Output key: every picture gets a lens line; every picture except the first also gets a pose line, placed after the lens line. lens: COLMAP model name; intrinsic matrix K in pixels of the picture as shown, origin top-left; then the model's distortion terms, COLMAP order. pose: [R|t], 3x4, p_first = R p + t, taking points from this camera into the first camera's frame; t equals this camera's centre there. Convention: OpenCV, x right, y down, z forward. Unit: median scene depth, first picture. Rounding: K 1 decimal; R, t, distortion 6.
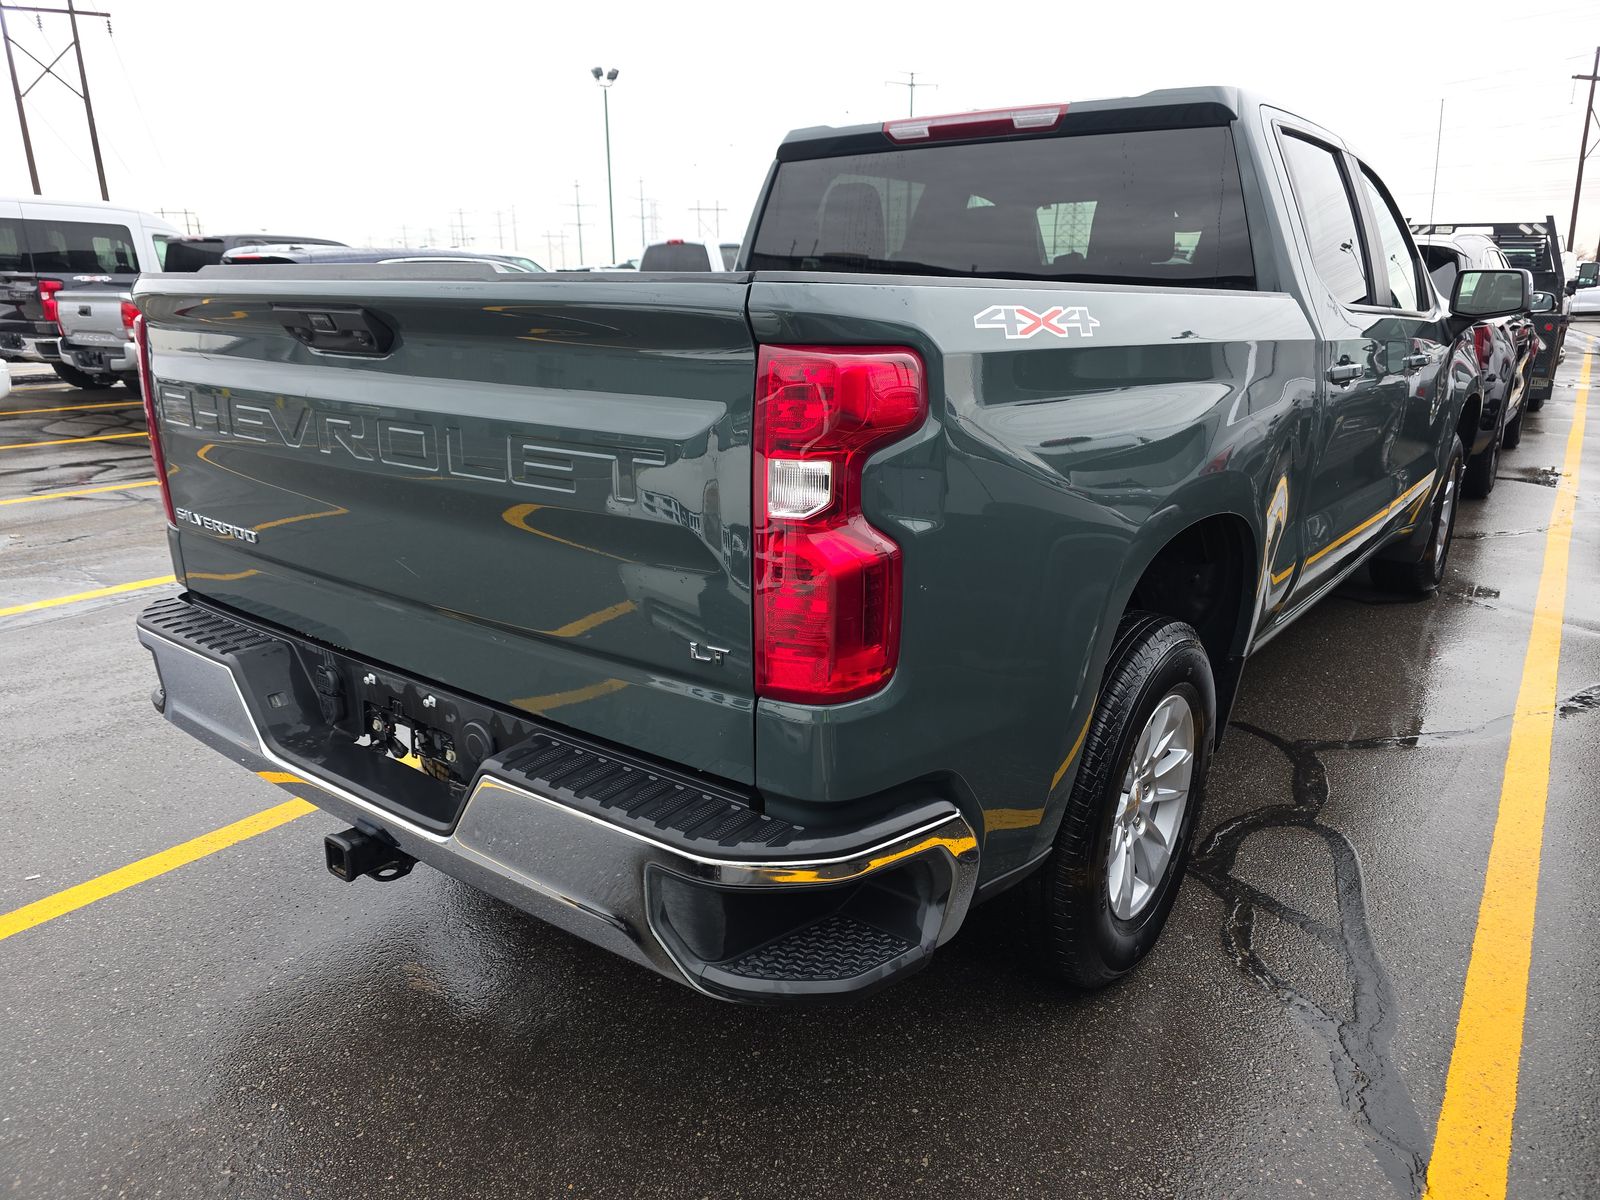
lens RADIAL K [[1086.2, 0, 794.6], [0, 1086.2, 606.7], [0, 0, 1]] dist [0.069264, -0.059717]
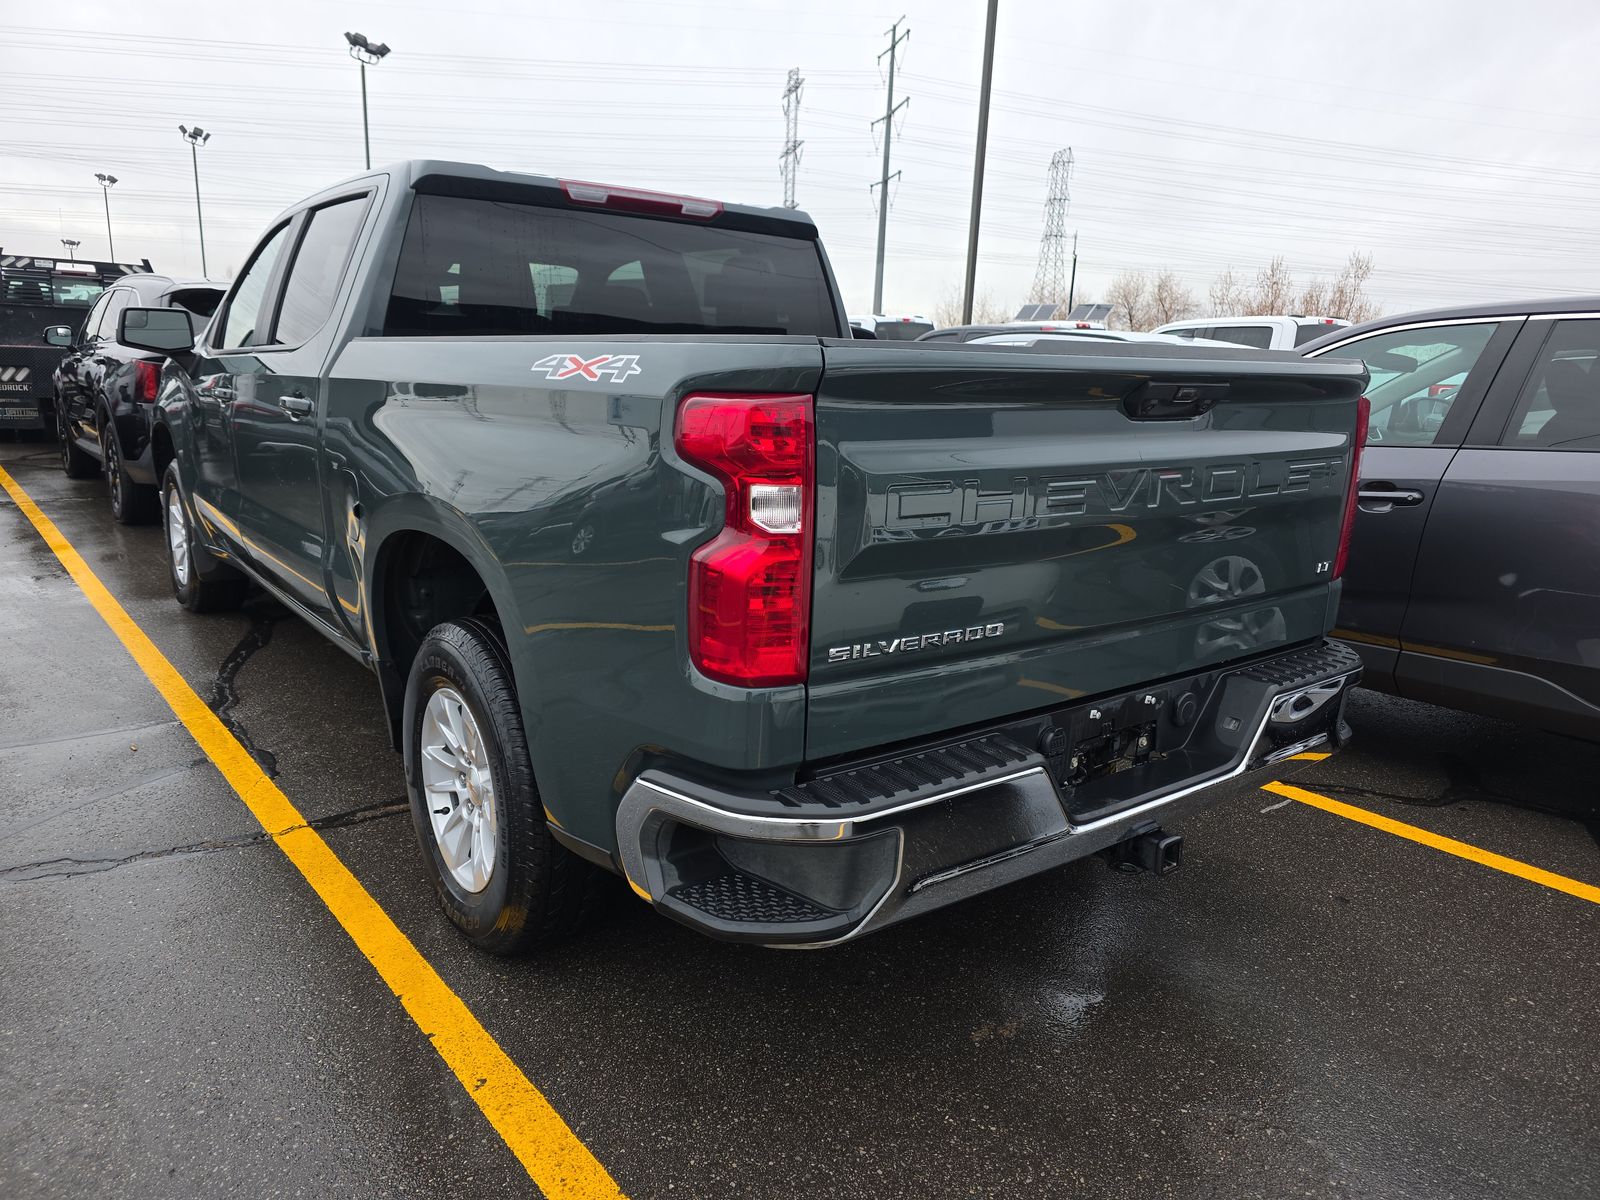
lens RADIAL K [[1086.2, 0, 794.6], [0, 1086.2, 606.7], [0, 0, 1]] dist [0.069264, -0.059717]
pose [[0.295534, -0.209437, 0.932092, -0.957251], [0.234282, 0.961768, 0.141823, -0.150175], [-0.926160, 0.176459, 0.333303, 0.532864]]
